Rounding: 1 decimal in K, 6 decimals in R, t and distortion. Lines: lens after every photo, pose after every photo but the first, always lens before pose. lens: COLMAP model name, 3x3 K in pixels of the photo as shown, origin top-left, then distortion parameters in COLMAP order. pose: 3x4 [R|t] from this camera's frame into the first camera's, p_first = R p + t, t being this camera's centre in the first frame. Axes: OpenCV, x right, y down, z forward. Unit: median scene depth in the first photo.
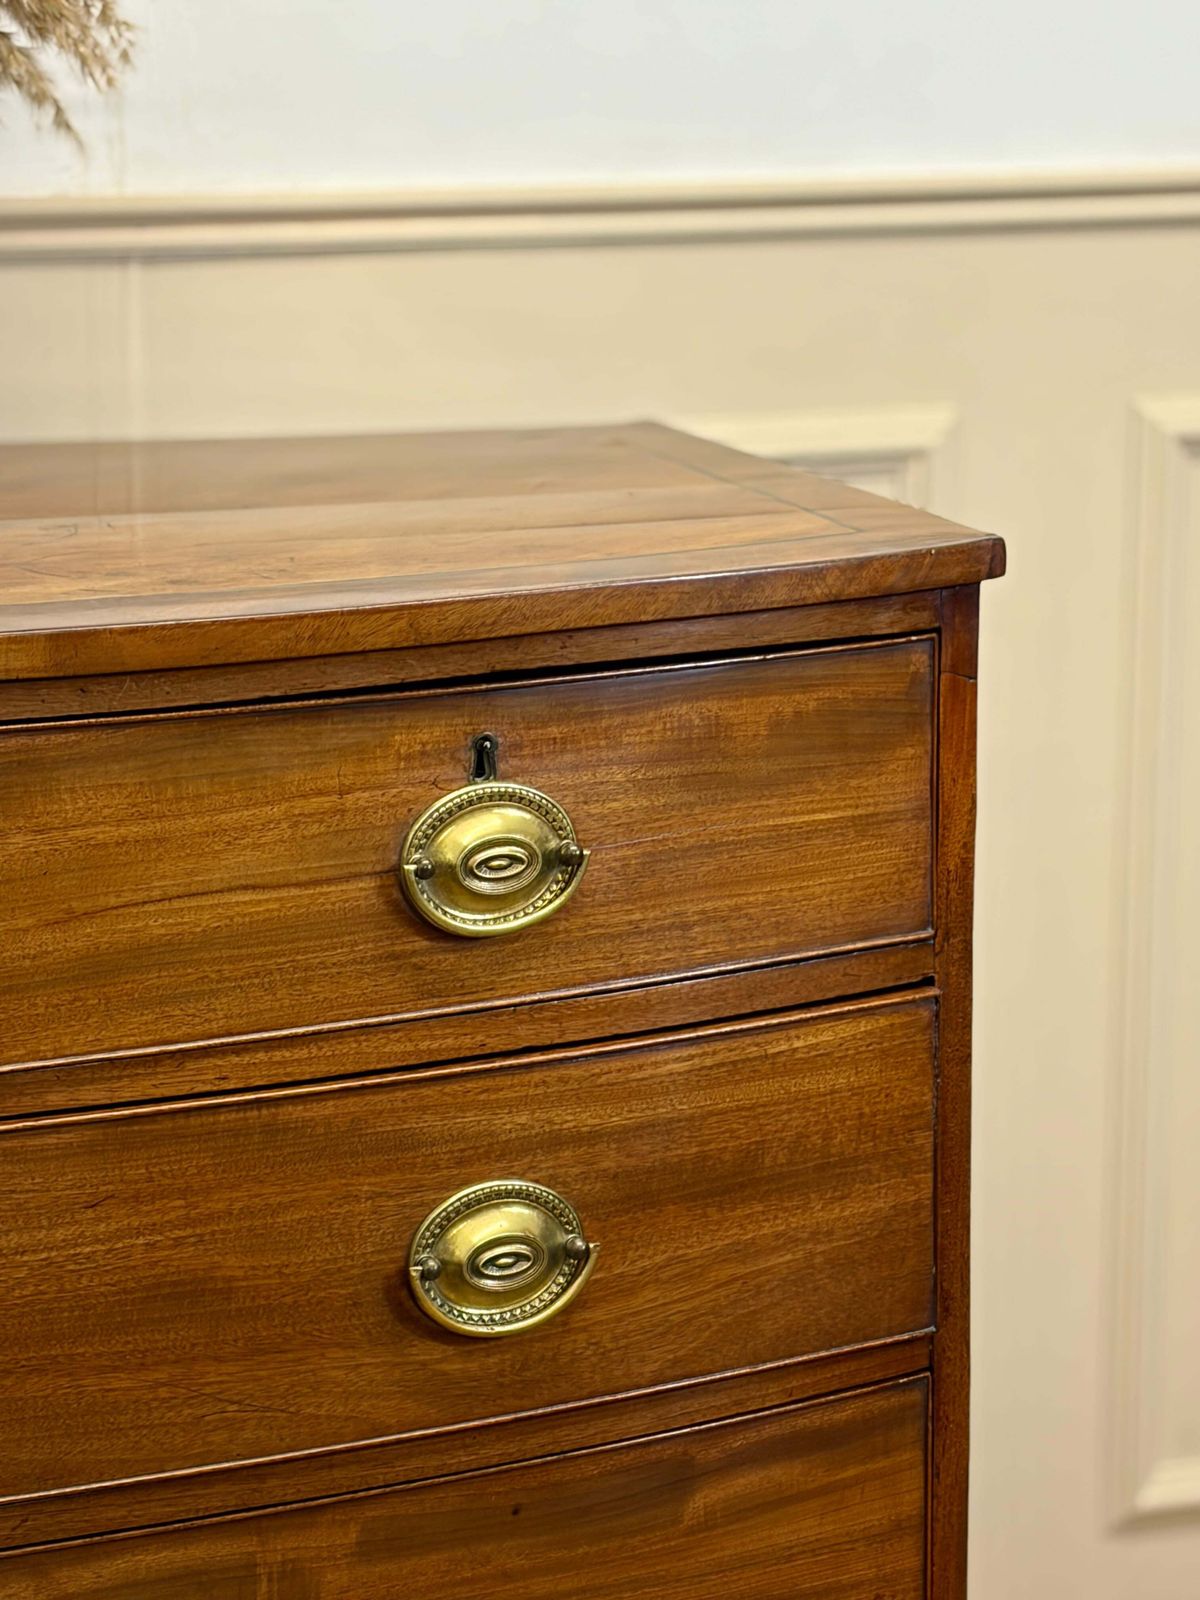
lens RADIAL K [[3821.0, 0, 582.7], [0, 3821.0, 804.0], [0, 0, 1]] dist [0.221667, -0.353573]
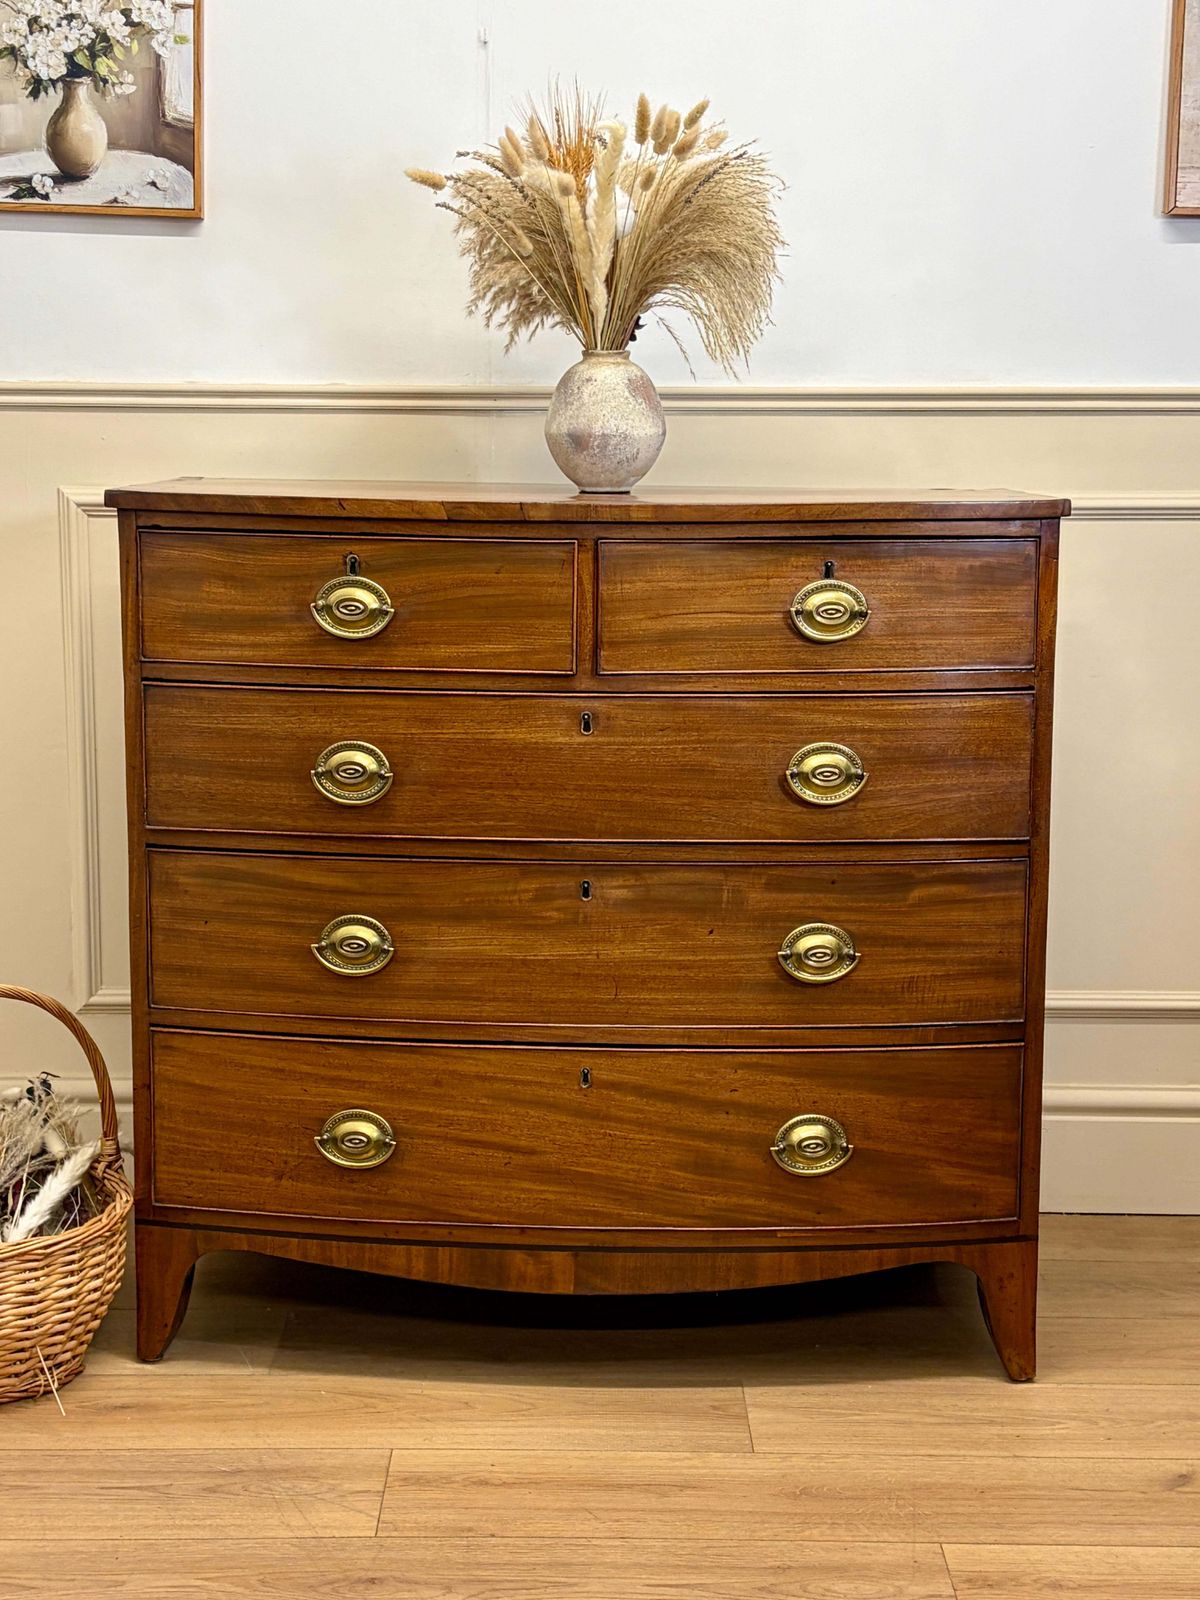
lens RADIAL K [[2340.5, 0, 600.0], [0, 2340.5, 800.0], [0, 0, 1]] dist [0.213584, -0.531975]
pose [[0.936875, 0.064169, -0.343725, 0.377723], [-0.085823, 0.995147, -0.048143, 0.227795], [0.338967, 0.074603, 0.937835, -0.500673]]
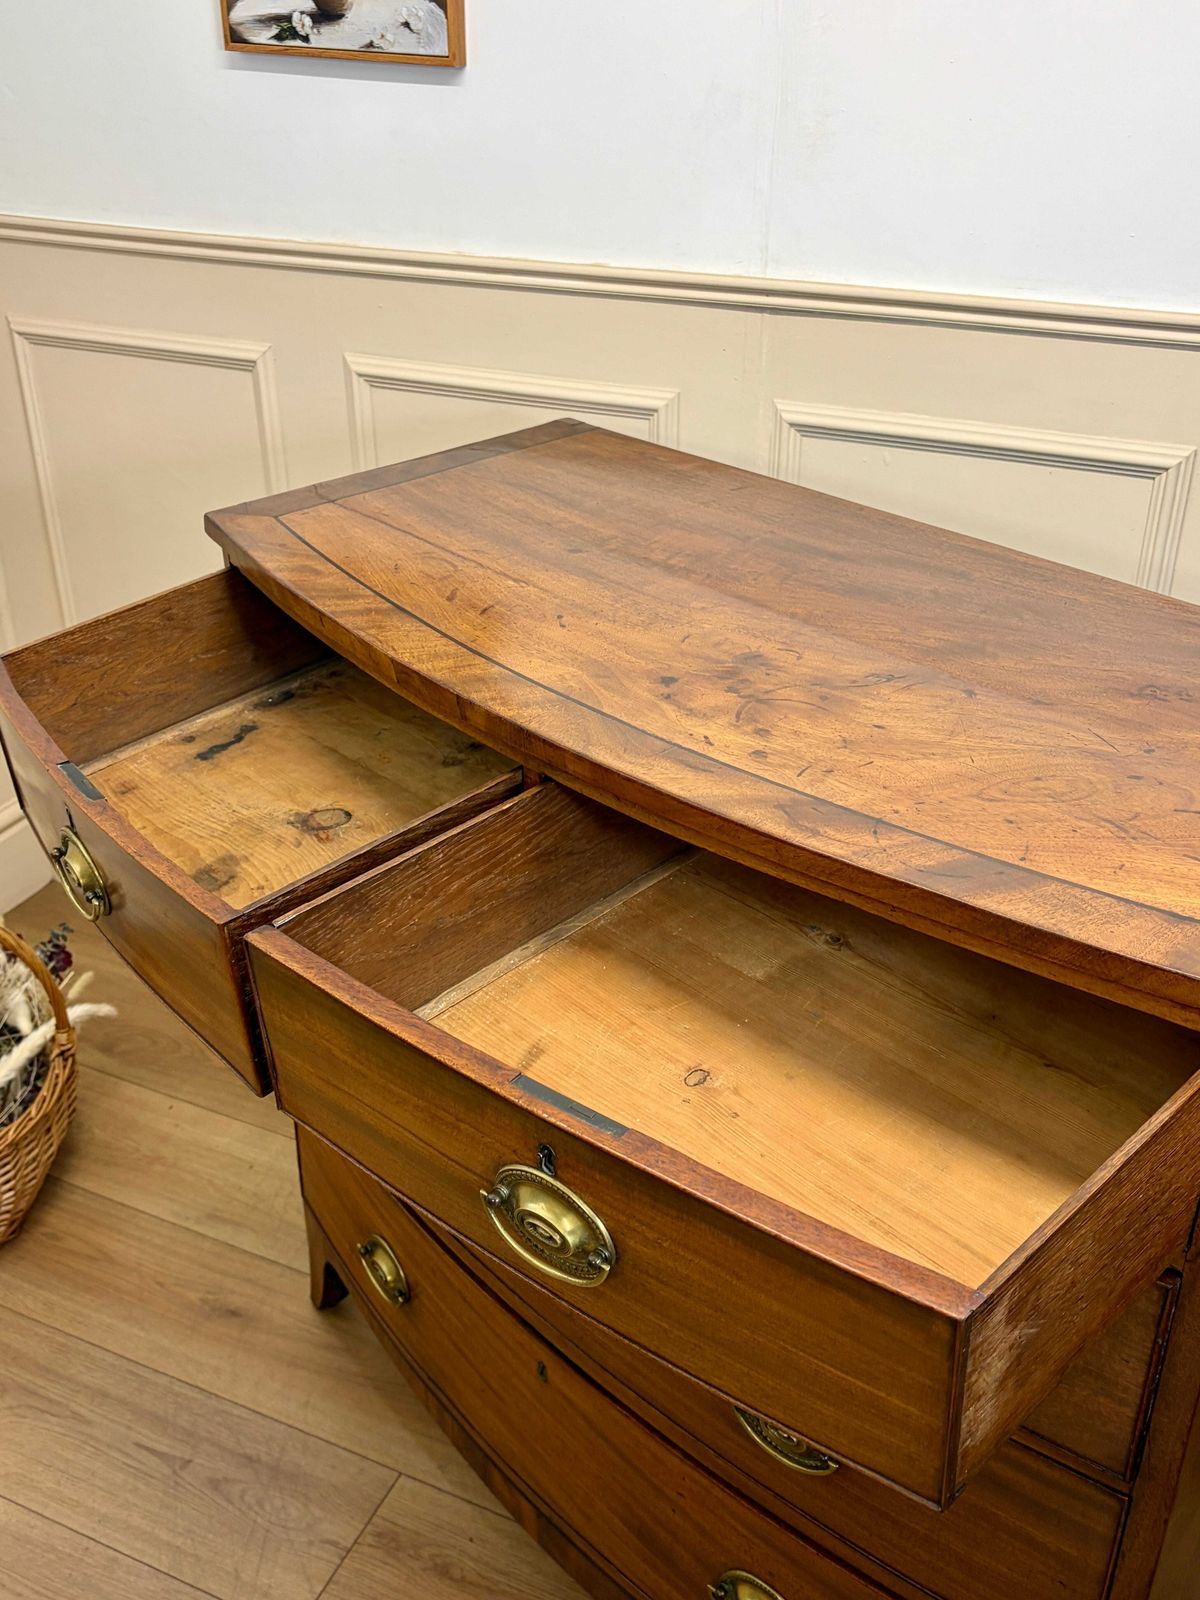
lens RADIAL K [[1568.1, 0, 584.5], [0, 1568.1, 811.3], [0, 0, 1]] dist [0.171708, -0.454656]
pose [[0.405390, 0.445302, -0.798352, 0.389733], [-0.199881, 0.895379, 0.397925, -0.278281], [0.892024, -0.001739, 0.451985, 0.647496]]
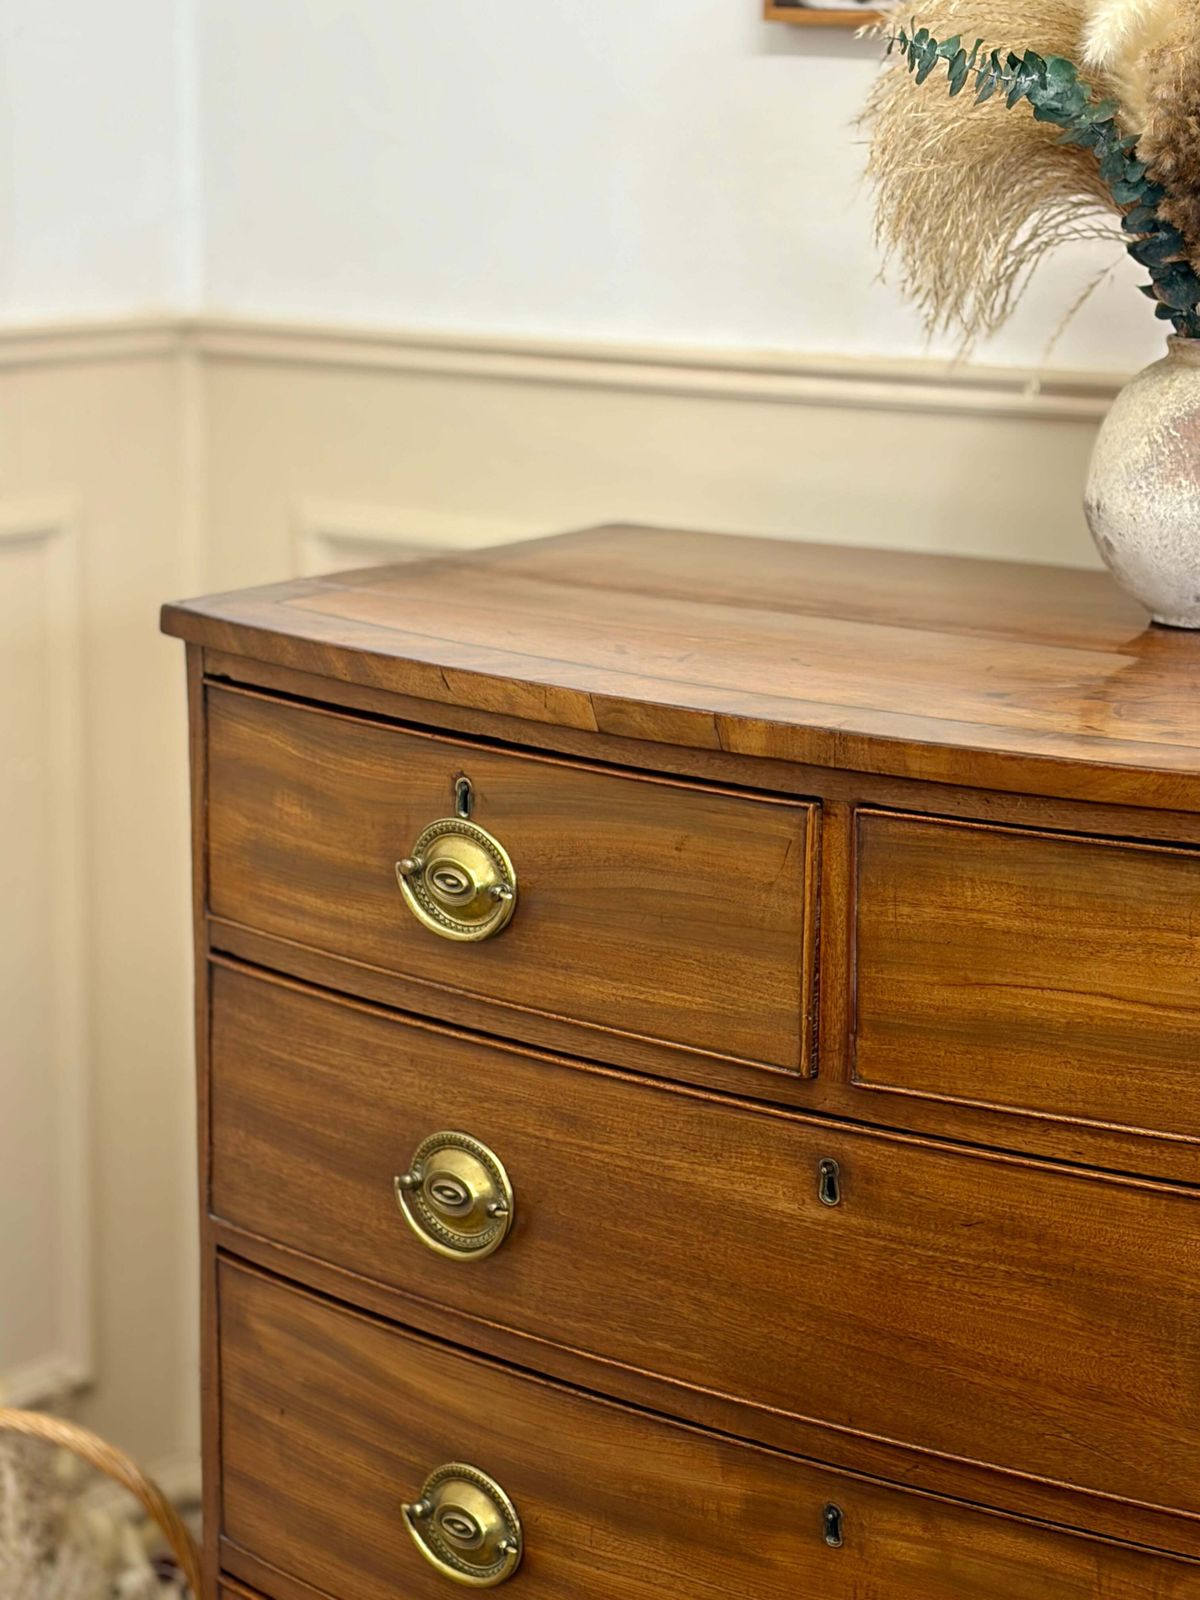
lens RADIAL K [[3821.0, 0, 582.7], [0, 3821.0, 804.0], [0, 0, 1]] dist [0.221667, -0.353573]
pose [[0.551118, 0.170634, -0.816794, 0.751999], [-0.187726, 0.979129, 0.077881, -0.094256], [0.813036, 0.110412, 0.571648, 0.193271]]
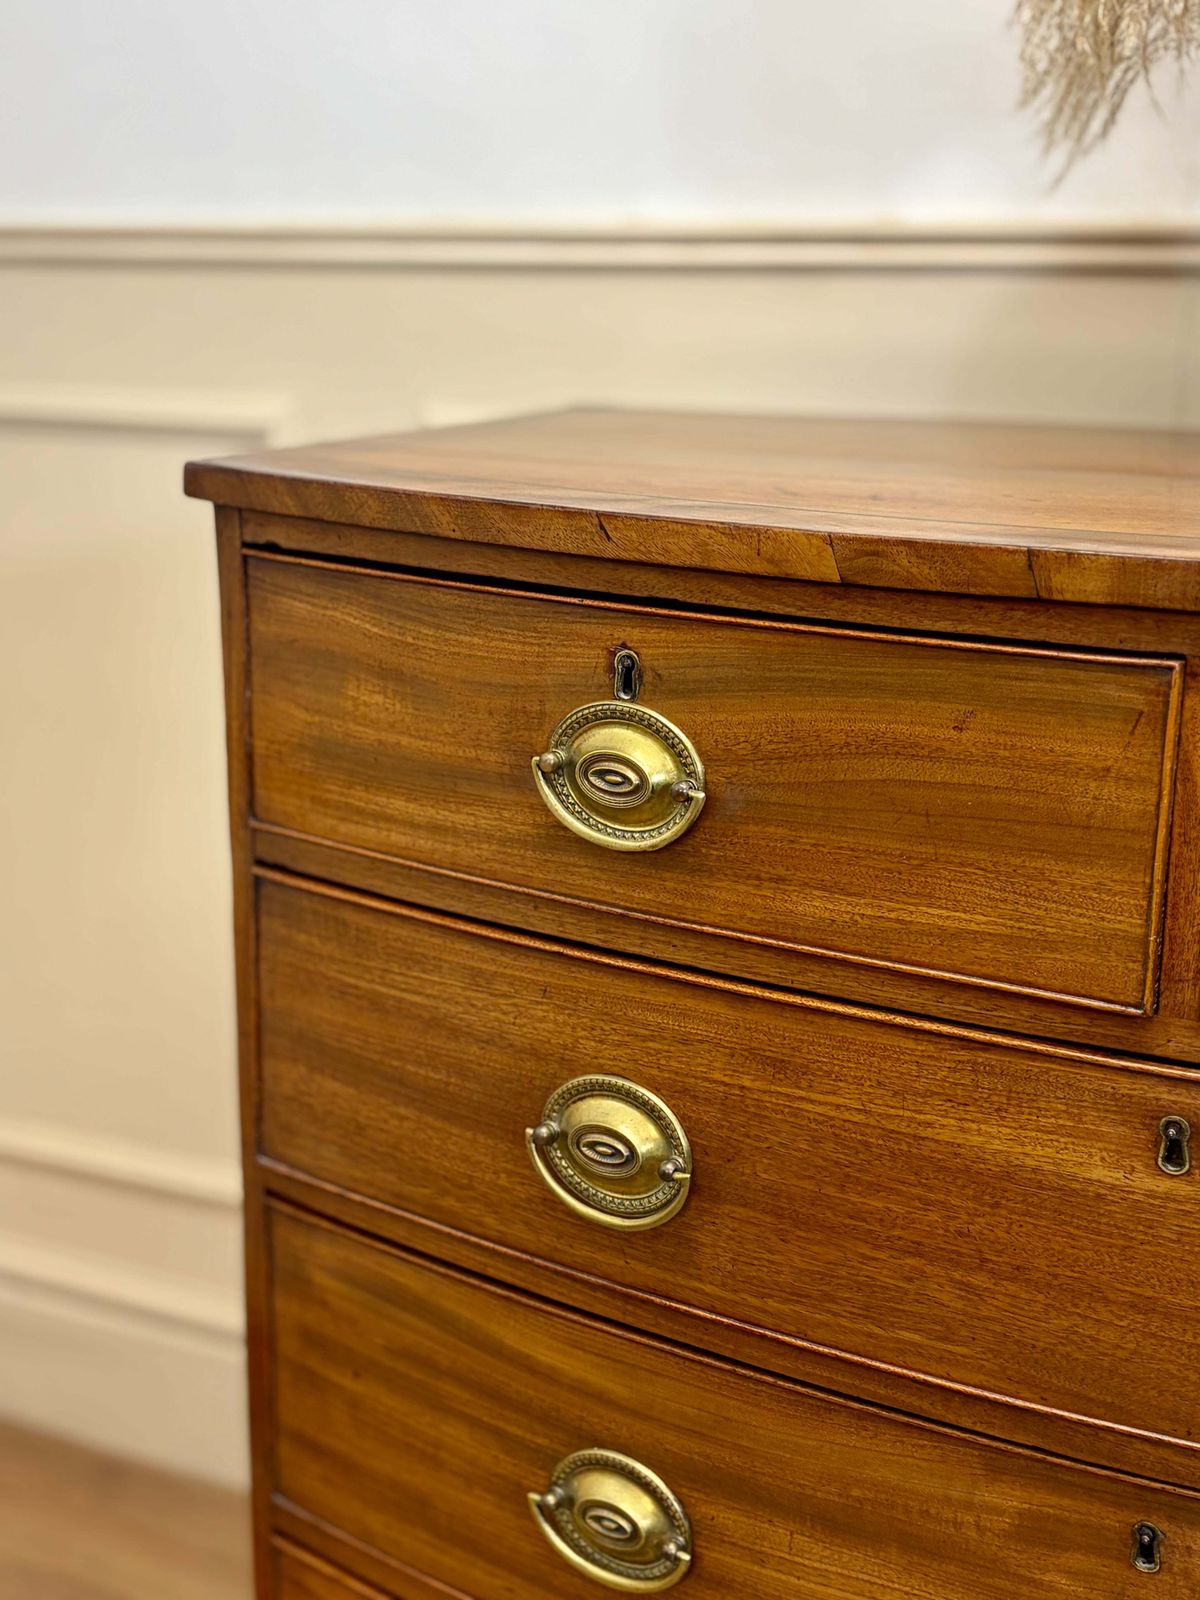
lens RADIAL K [[2145.2, 0, 600.0], [0, 2145.2, 800.0], [0, 0, 1]] dist [0.229495, -0.891685]
pose [[0.703189, 0.183240, -0.686985, 0.082169], [-0.167075, 0.981750, 0.090846, -0.007121], [0.691094, 0.050896, 0.720971, 0.469786]]
